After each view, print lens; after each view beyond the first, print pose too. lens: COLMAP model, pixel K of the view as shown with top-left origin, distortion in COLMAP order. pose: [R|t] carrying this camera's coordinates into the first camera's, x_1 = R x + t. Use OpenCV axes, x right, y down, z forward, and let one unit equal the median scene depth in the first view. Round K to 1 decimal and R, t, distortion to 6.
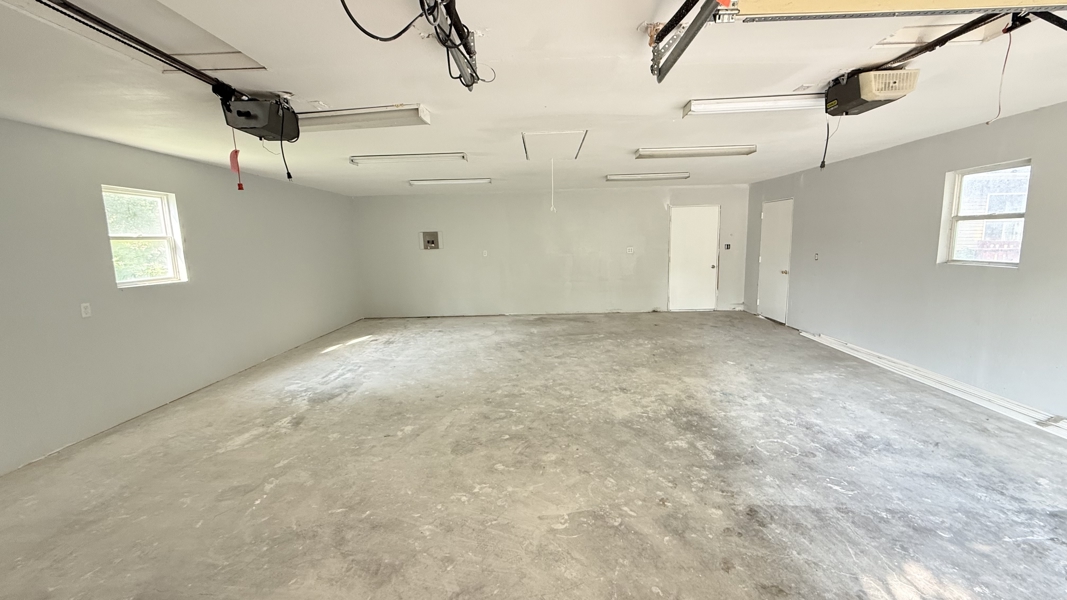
lens RADIAL K [[424.0, 0, 532.0], [0, 424.0, 298.9], [0, 0, 1]] dist [0.000187, -0.000354]
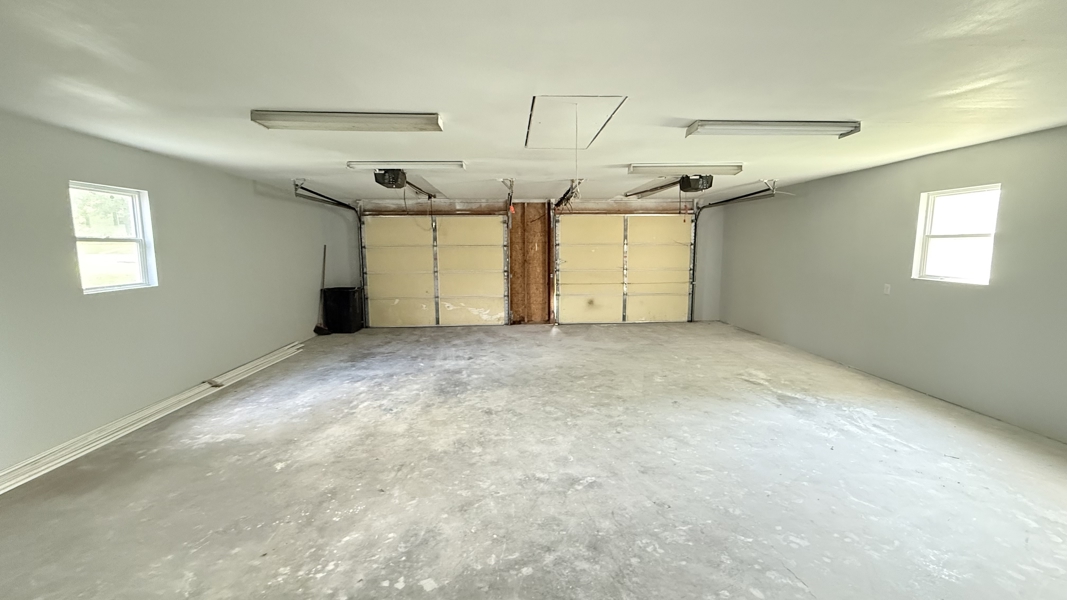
lens RADIAL K [[424.0, 0, 532.9], [0, 424.0, 298.6], [0, 0, 1]] dist [0.000187, -0.000354]
pose [[-0.995992, 0.039429, -0.080289, 0.197101], [0.017239, 0.965391, 0.260236, -0.288226], [0.087771, 0.257809, -0.962201, 1.977409]]
